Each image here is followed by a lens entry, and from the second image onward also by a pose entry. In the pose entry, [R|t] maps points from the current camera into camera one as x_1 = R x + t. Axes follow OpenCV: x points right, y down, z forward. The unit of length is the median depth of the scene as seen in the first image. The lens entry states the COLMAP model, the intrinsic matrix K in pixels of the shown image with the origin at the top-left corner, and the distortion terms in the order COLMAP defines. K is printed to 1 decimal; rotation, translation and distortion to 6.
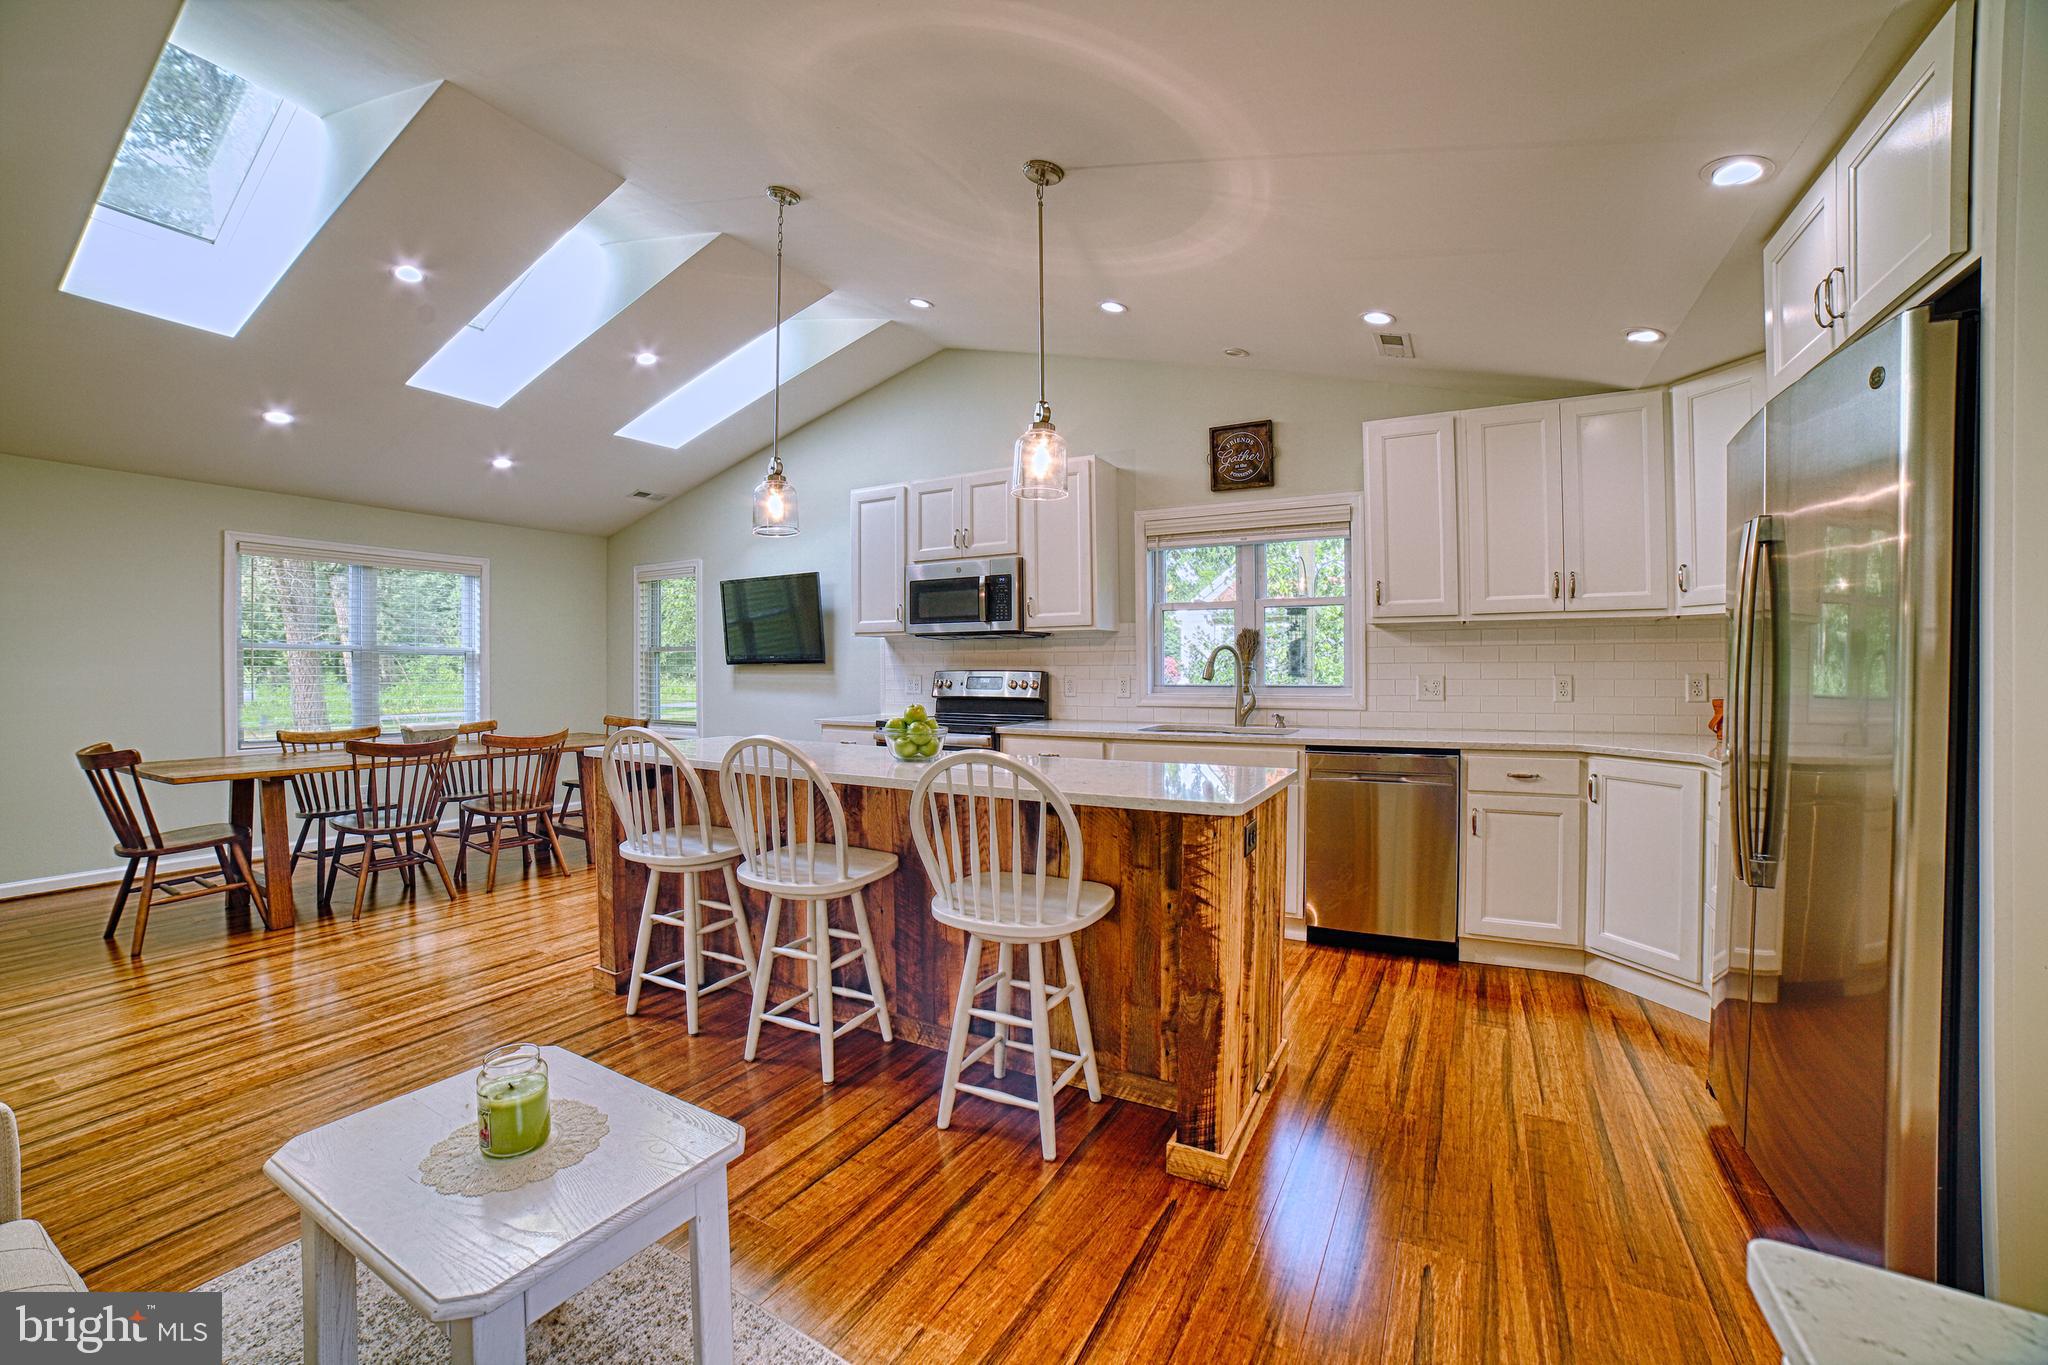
lens RADIAL K [[840.6, 0, 997.2], [0, 840.6, 685.6], [0, 0, 1]] dist [-0.045054, 0.000343]
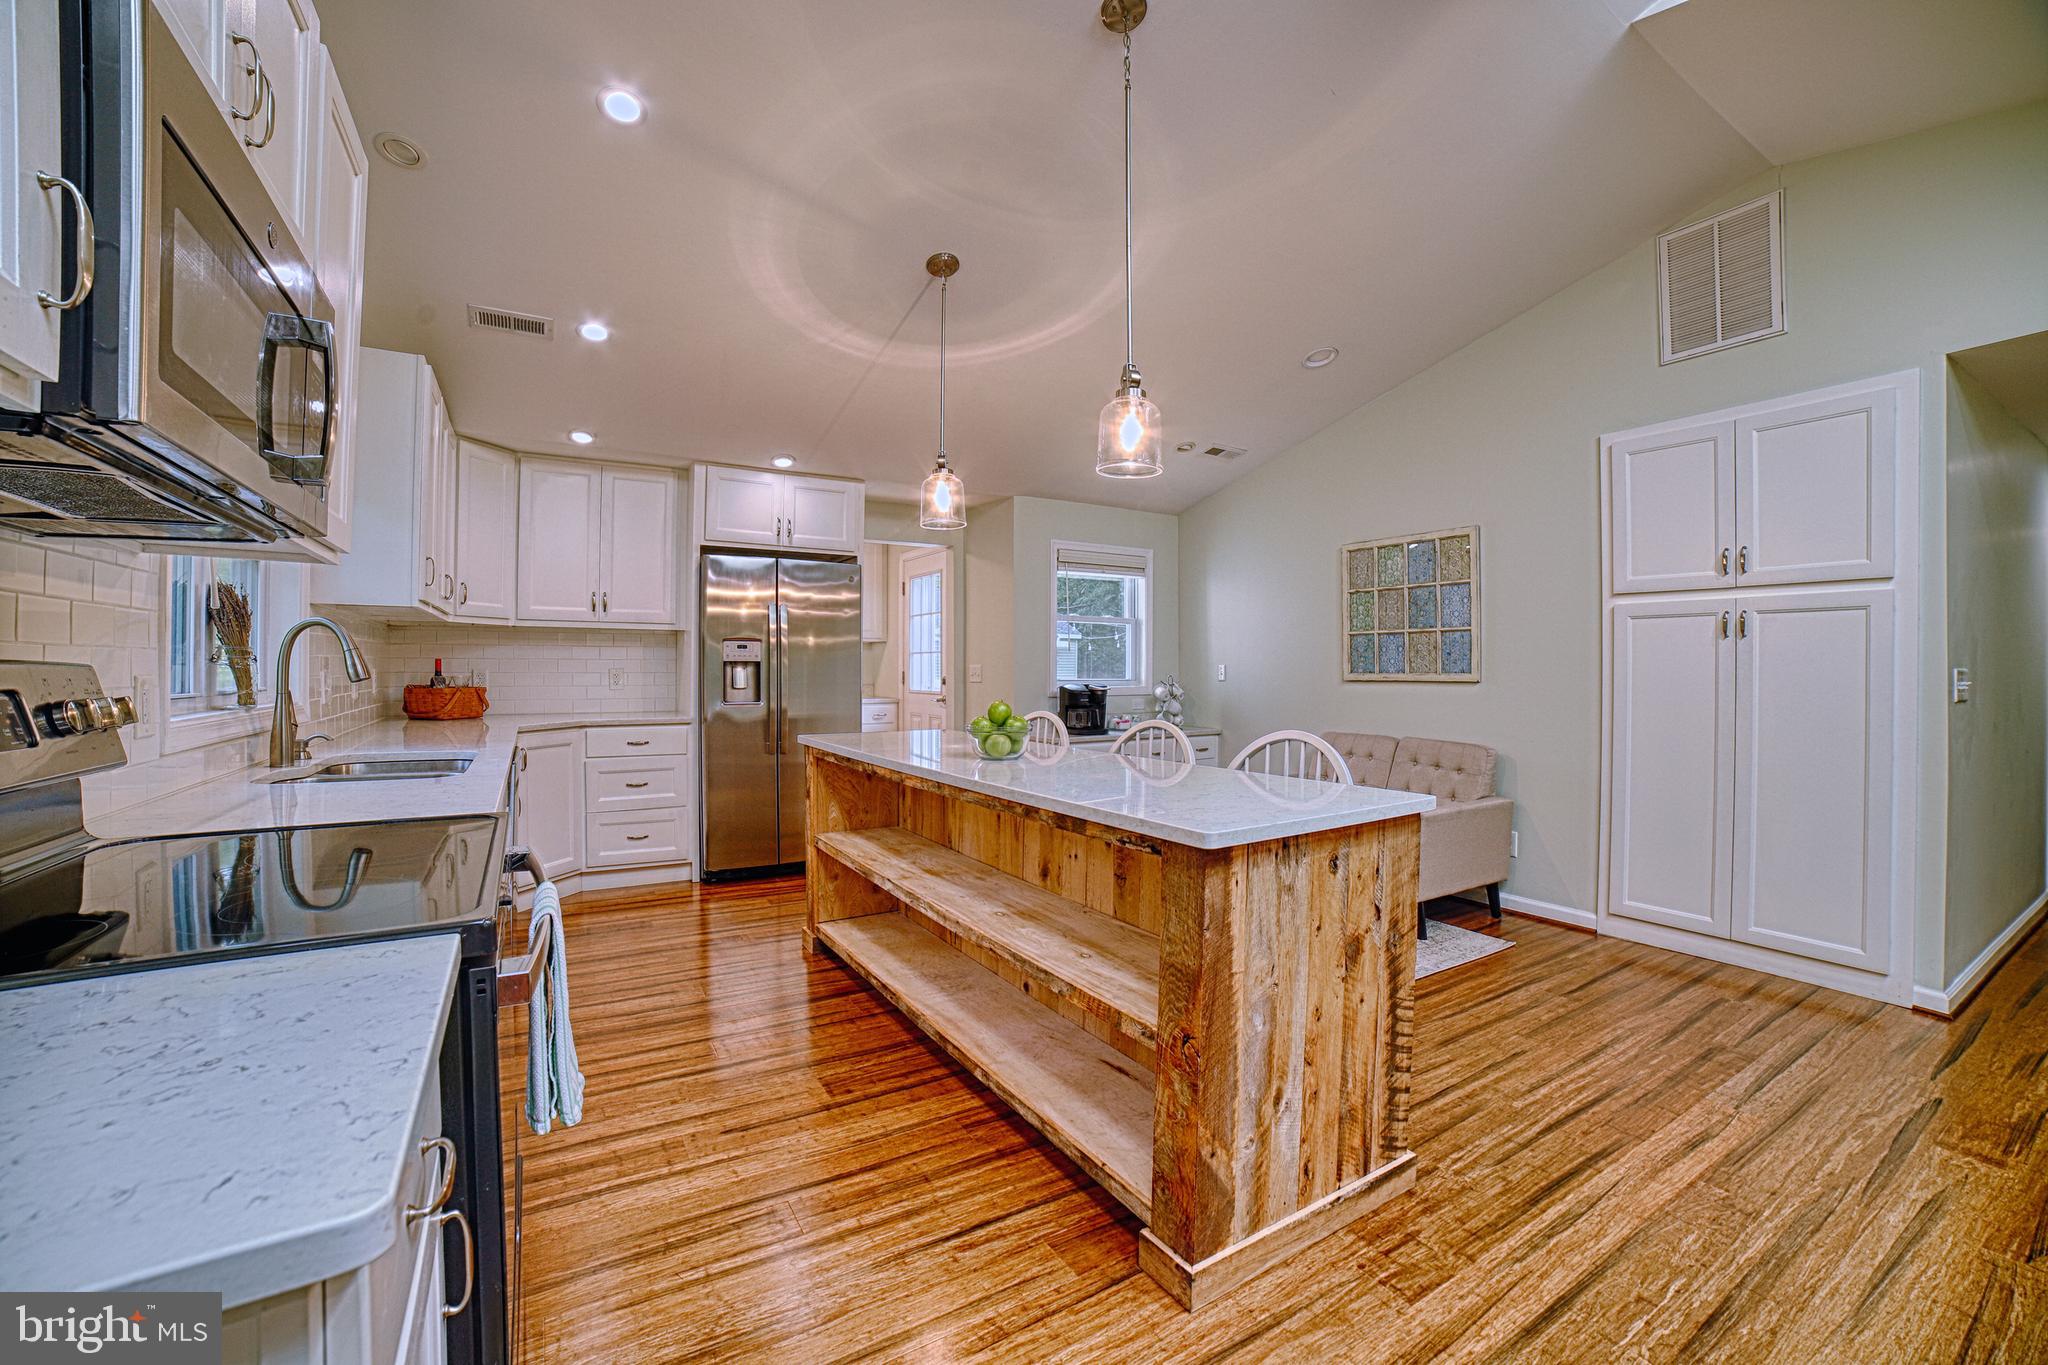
lens RADIAL K [[818.7, 0, 1025.0], [0, 818.7, 675.7], [0, 0, 1]] dist [-0.061638, 0.010828]
pose [[-0.871498, -0.002330, 0.490394, -0.375964], [0.008124, 0.999783, 0.019189, -0.017971], [-0.490332, 0.020707, -0.871290, 1.170258]]
